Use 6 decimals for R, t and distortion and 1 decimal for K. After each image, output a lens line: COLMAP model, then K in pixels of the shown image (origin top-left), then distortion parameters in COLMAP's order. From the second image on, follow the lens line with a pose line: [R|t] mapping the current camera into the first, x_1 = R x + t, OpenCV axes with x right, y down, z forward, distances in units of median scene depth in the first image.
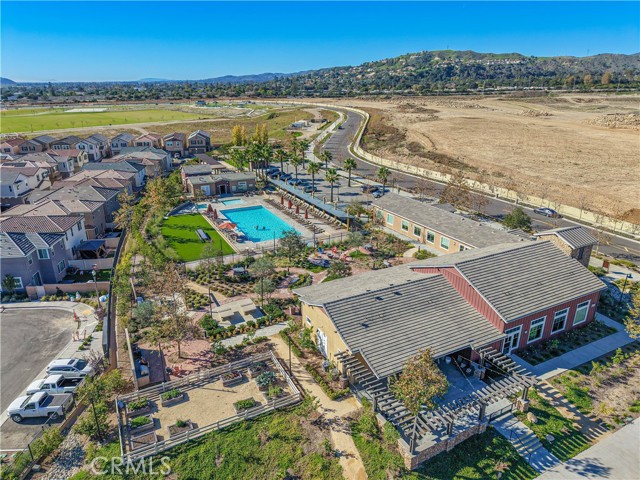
lens RADIAL K [[448.3, 0, 320.9], [0, 448.3, 239.8], [0, 0, 1]] dist [-0.022722, -0.003643]
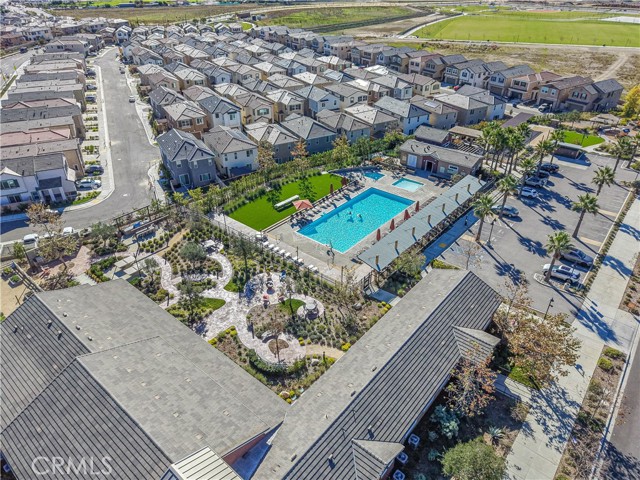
lens RADIAL K [[448.3, 0, 320.2], [0, 448.3, 239.8], [0, 0, 1]] dist [-0.022722, -0.003643]
pose [[0.335547, 0.469096, -0.816919, 0.589654], [-0.300493, 0.875193, 0.379131, -0.324962], [0.892811, 0.118262, 0.434629, 0.638662]]
